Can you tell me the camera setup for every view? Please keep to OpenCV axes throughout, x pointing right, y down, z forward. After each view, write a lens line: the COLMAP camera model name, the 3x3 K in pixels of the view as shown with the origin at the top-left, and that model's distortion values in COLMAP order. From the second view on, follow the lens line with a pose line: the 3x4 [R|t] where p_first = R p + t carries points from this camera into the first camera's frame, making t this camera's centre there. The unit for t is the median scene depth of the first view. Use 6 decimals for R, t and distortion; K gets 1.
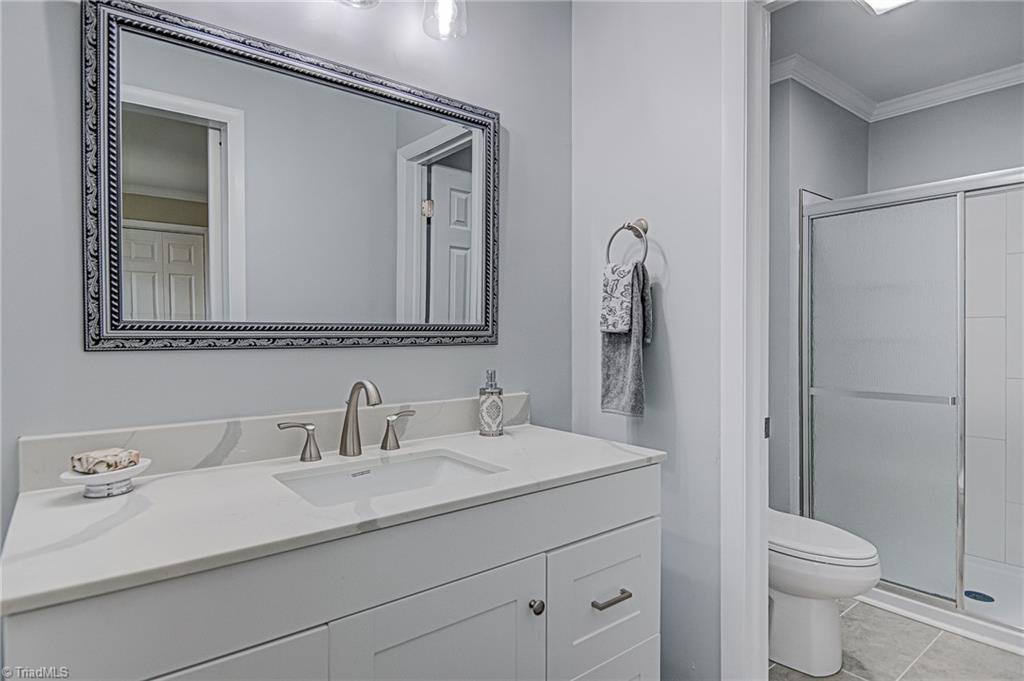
lens RADIAL K [[547.4, 0, 508.2], [0, 547.4, 336.8], [0, 0, 1]] dist [0.024873, -0.019853]
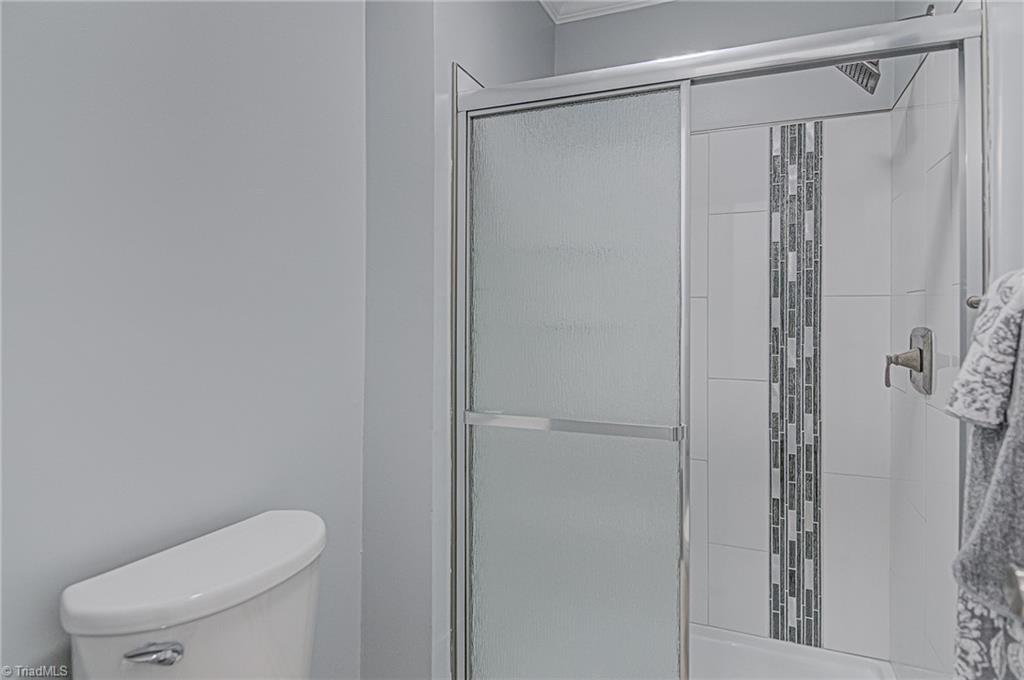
lens RADIAL K [[547.4, 0, 511.1], [0, 547.4, 341.2], [0, 0, 1]] dist [0.024873, -0.019853]
pose [[0.837923, 0.006924, 0.545745, 0.273018], [-0.002857, 0.999961, -0.008301, 0.023409], [-0.545781, 0.005396, 0.837910, 0.495063]]
